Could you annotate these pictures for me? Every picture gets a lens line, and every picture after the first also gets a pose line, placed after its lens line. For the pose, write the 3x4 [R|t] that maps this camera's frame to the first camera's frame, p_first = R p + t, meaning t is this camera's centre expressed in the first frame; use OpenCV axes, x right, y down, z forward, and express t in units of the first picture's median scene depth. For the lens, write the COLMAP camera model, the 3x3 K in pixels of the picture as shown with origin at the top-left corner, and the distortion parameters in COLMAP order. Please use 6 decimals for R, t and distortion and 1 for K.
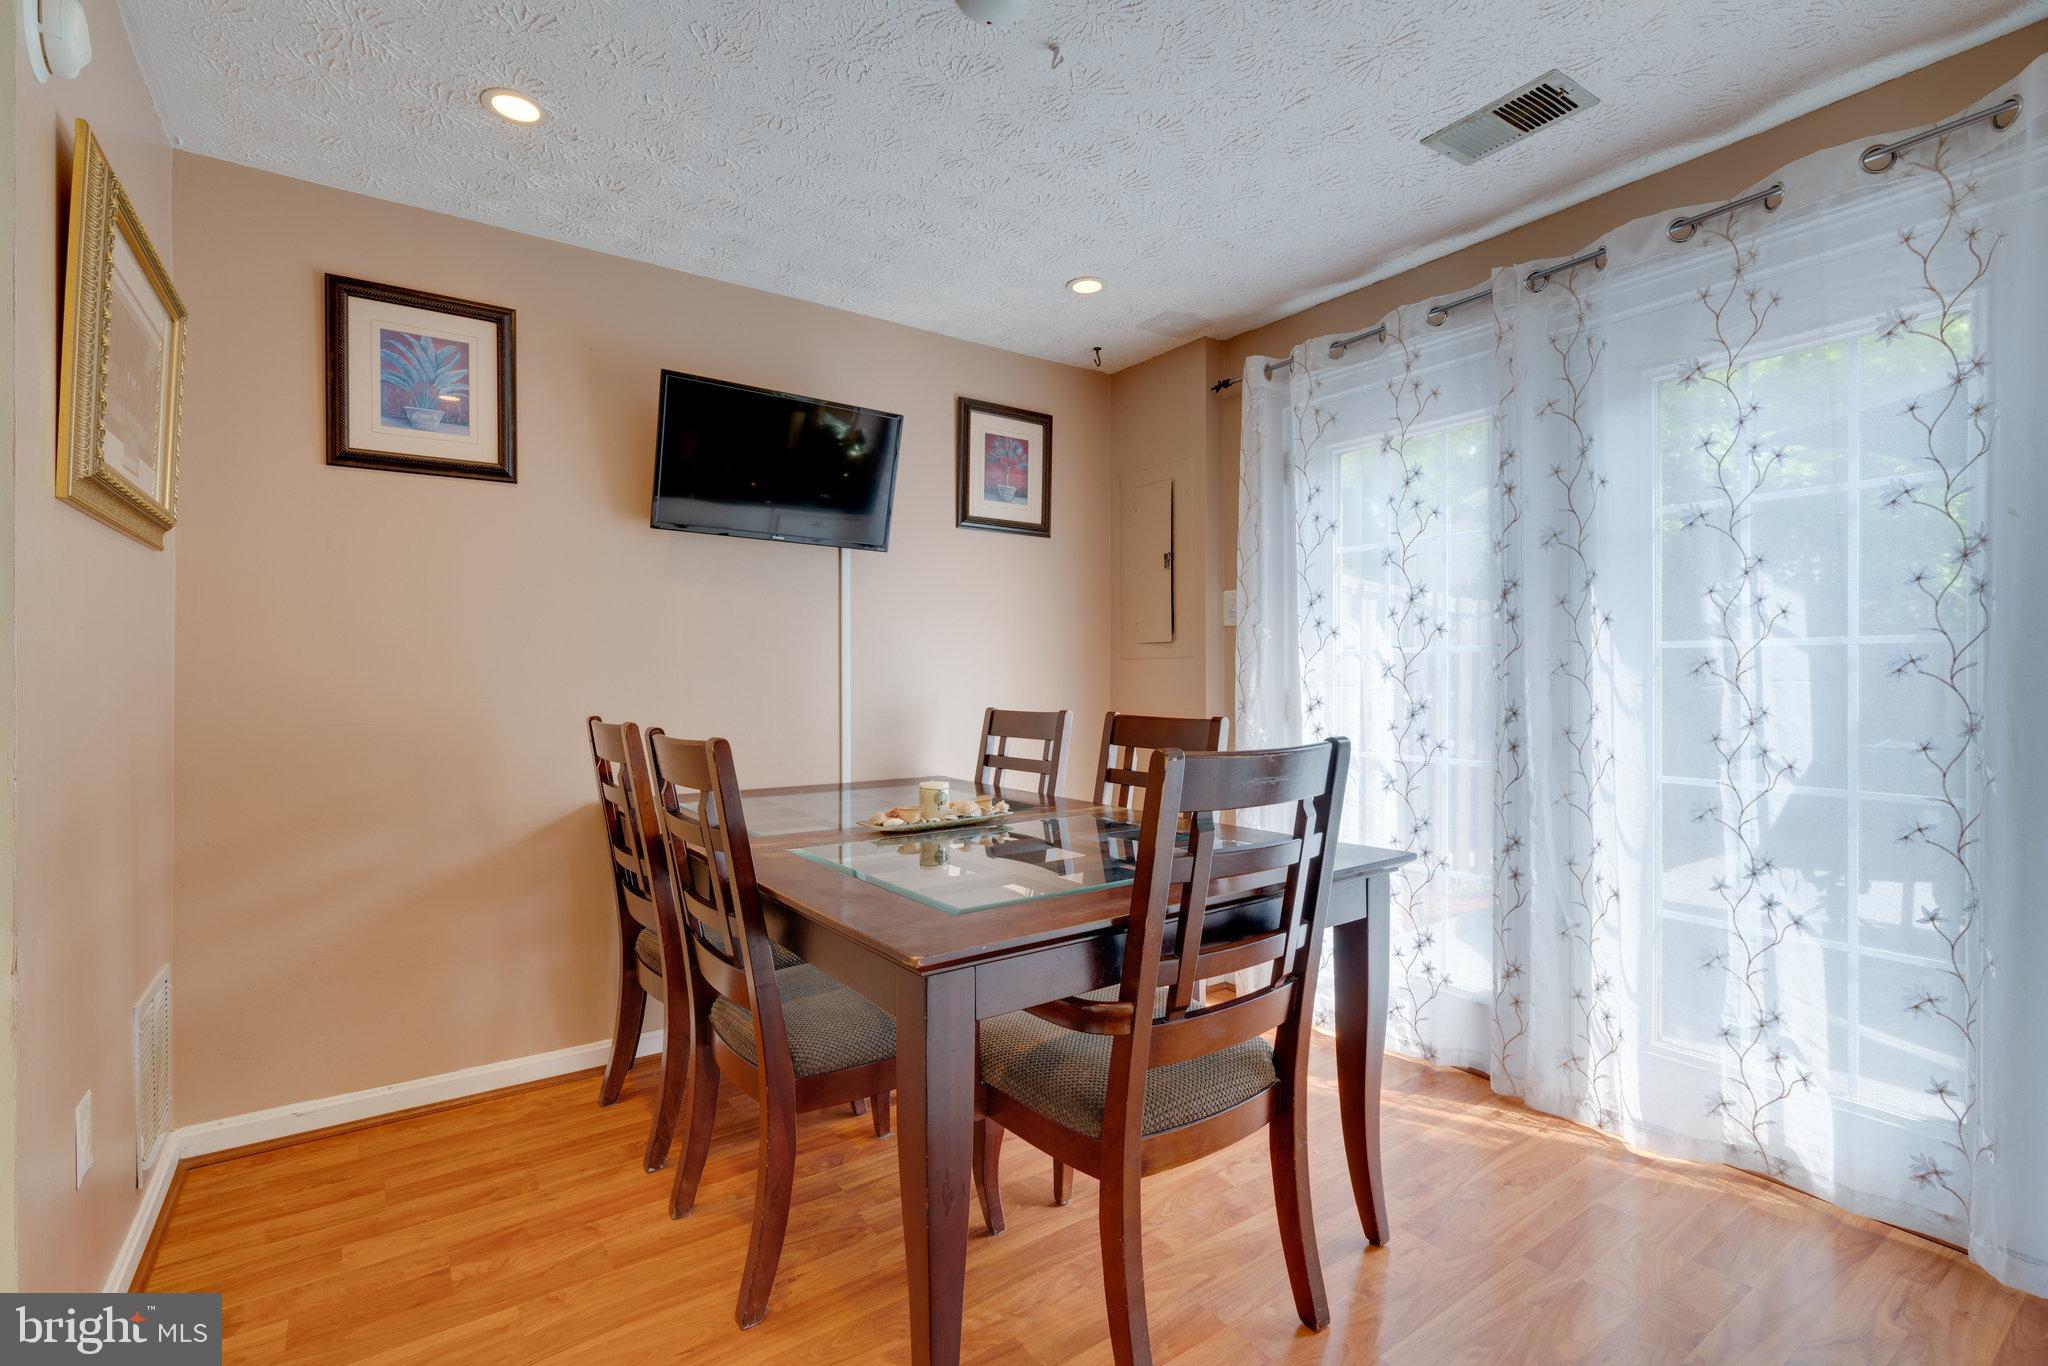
lens RADIAL K [[932.9, 0, 1026.2], [0, 932.9, 677.4], [0, 0, 1]] dist [-0.002443, -0.000177]
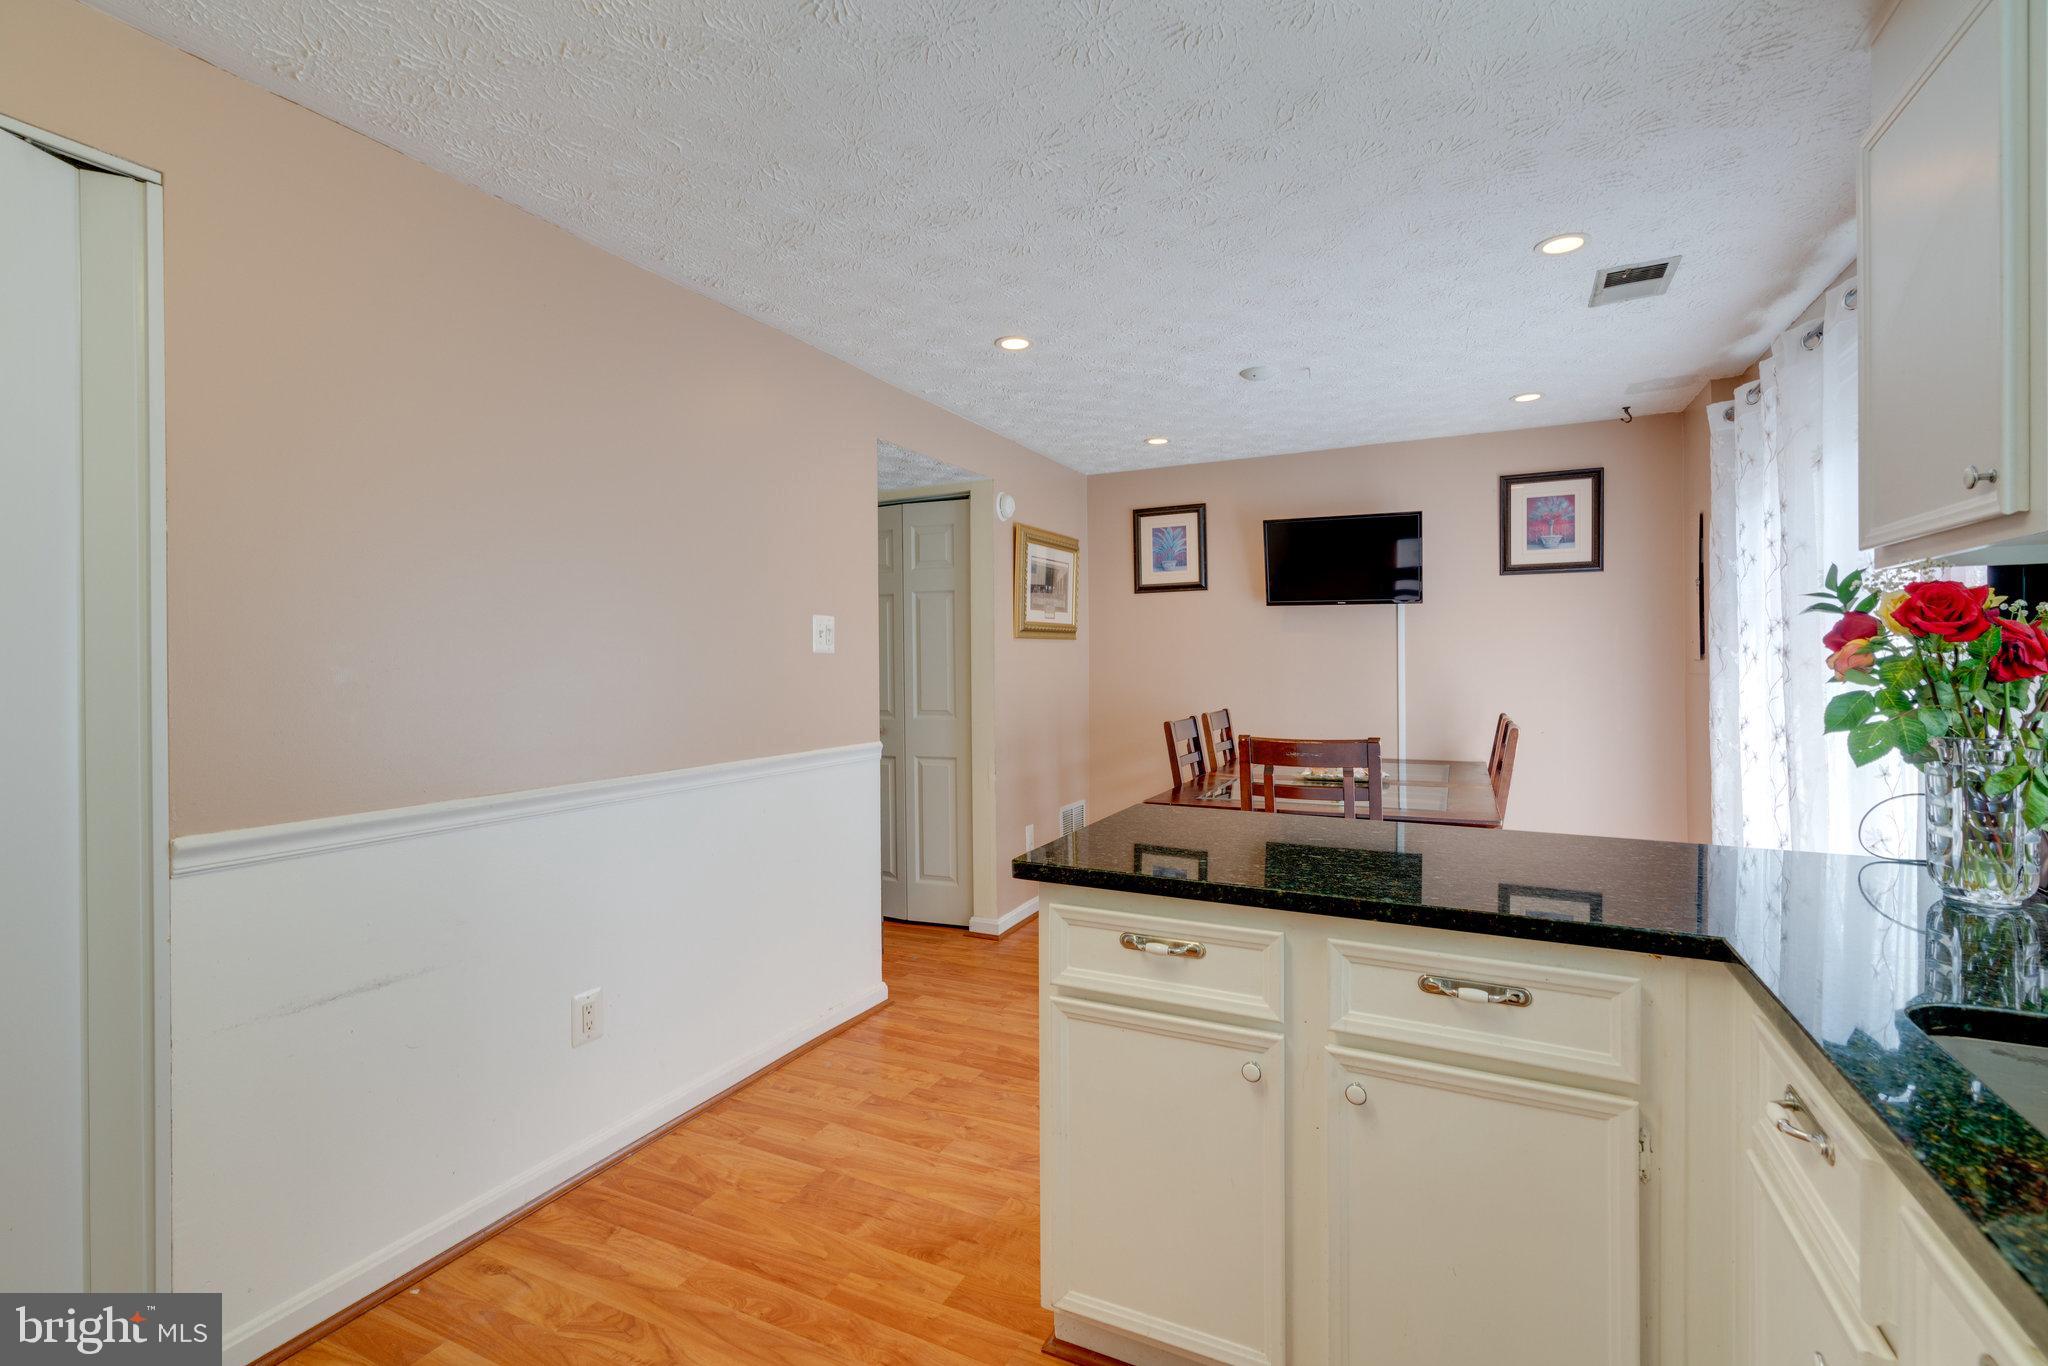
lens RADIAL K [[932.9, 0, 1021.3], [0, 932.9, 671.2], [0, 0, 1]] dist [-0.002443, -0.000177]
pose [[0.487276, 0.002737, -0.873244, 0.943481], [0.009016, 0.999926, 0.008164, -0.052292], [0.873201, -0.011851, 0.487215, -0.299679]]
